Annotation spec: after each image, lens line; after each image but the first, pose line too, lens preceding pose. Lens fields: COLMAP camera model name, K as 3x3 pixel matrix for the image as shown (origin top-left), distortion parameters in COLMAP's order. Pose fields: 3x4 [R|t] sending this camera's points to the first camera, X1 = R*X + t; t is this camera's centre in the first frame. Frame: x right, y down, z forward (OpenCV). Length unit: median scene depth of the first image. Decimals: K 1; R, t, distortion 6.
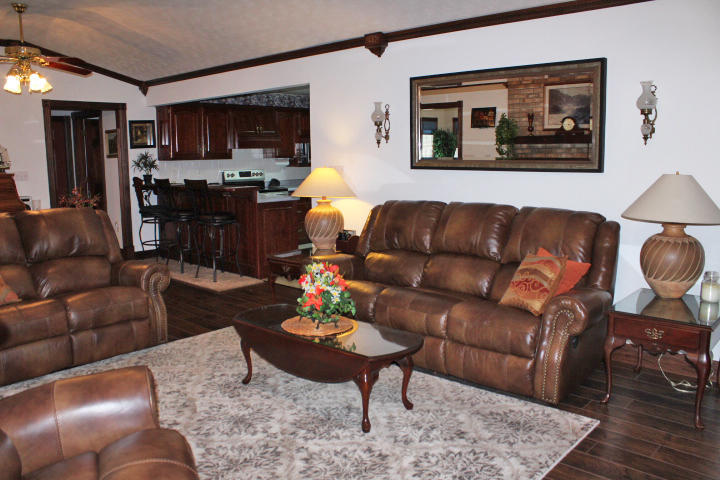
lens RADIAL K [[602.6, 0, 362.4], [0, 602.6, 241.0], [0, 0, 1]] dist [-0.123593, 0.071839]
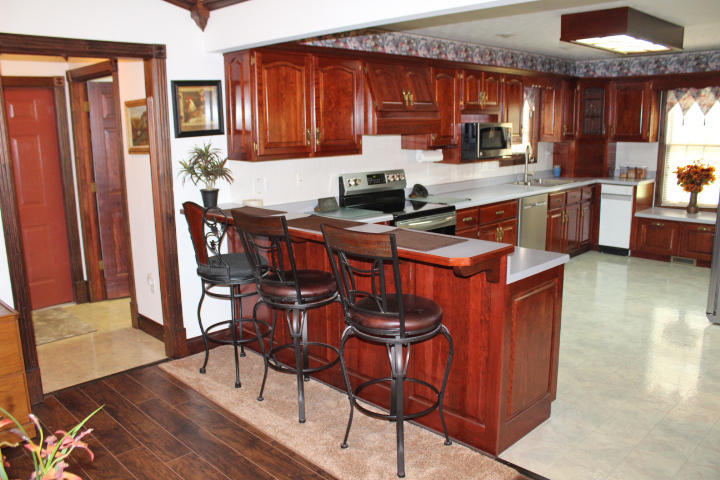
lens RADIAL K [[602.6, 0, 357.4], [0, 602.6, 243.4], [0, 0, 1]] dist [-0.123593, 0.071839]
pose [[0.998770, 0.002815, -0.049510, -0.213027], [-0.000065, 0.998460, 0.055467, -0.094667], [0.049590, -0.055396, 0.997232, 0.501121]]
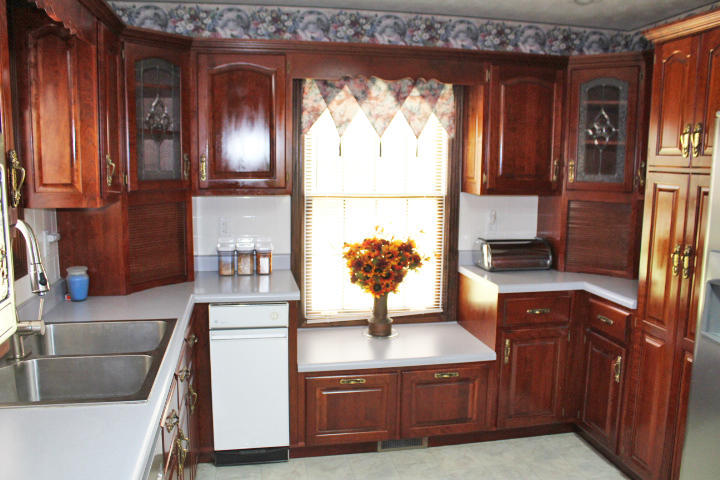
lens RADIAL K [[602.6, 0, 356.0], [0, 602.6, 241.6], [0, 0, 1]] dist [-0.123593, 0.071839]
pose [[0.602140, -0.099343, 0.792185, -0.113743], [0.096910, 0.993986, 0.050989, -0.181291], [-0.792487, 0.046068, 0.608147, 1.121034]]
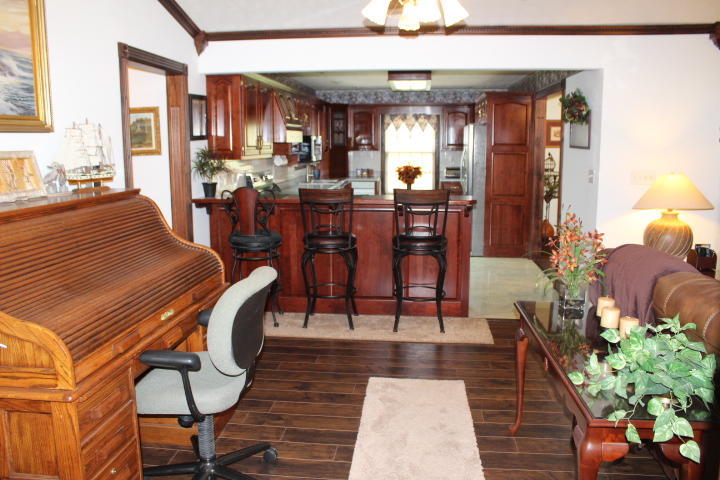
lens RADIAL K [[602.6, 0, 357.8], [0, 602.6, 242.3], [0, 0, 1]] dist [-0.123593, 0.071839]
pose [[0.807640, -0.090366, 0.582711, -0.609984], [0.077897, 0.995878, 0.046475, -0.066256], [-0.584508, 0.007856, 0.811350, 0.398451]]
